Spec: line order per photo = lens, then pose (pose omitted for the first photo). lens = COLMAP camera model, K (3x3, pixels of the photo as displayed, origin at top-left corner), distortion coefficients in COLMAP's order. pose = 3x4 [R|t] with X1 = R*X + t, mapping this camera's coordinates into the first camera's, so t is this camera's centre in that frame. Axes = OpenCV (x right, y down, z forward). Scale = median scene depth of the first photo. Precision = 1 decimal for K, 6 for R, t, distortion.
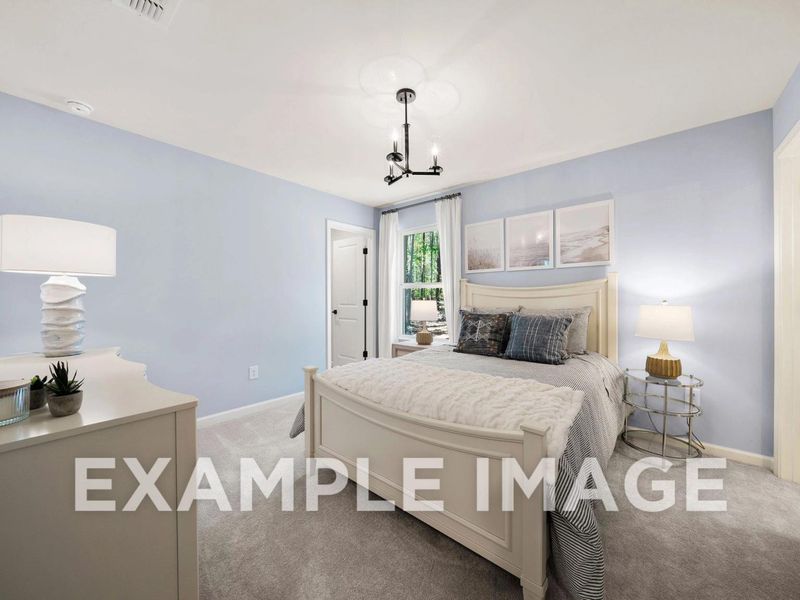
lens RADIAL K [[318.7, 0, 397.1], [0, 318.7, 298.1], [0, 0, 1]] dist [-0.002811, -0.000397]
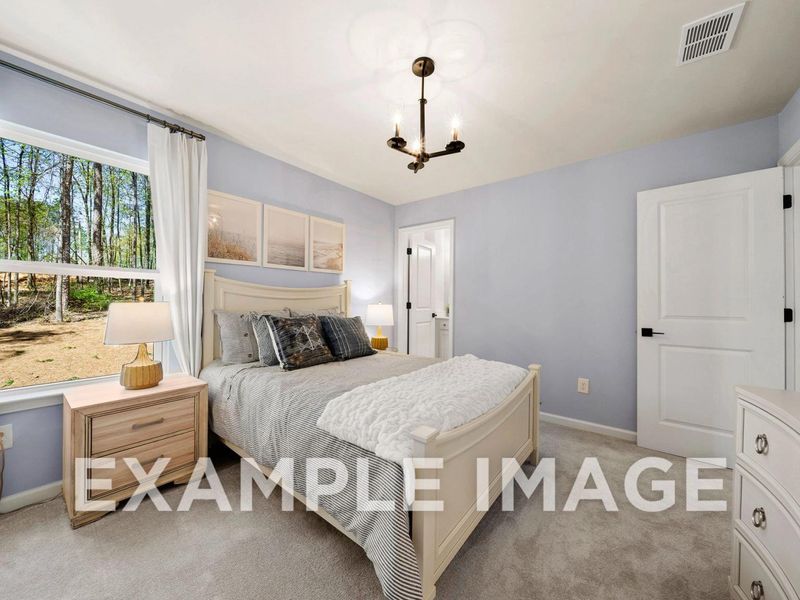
lens RADIAL K [[318.7, 0, 397.1], [0, 318.7, 298.1], [0, 0, 1]] dist [-0.002811, -0.000397]
pose [[-0.073872, 0.009589, 0.997222, -0.606647], [-0.008138, 0.999915, -0.010217, 0.003980], [-0.997235, -0.008870, -0.073788, 0.826715]]
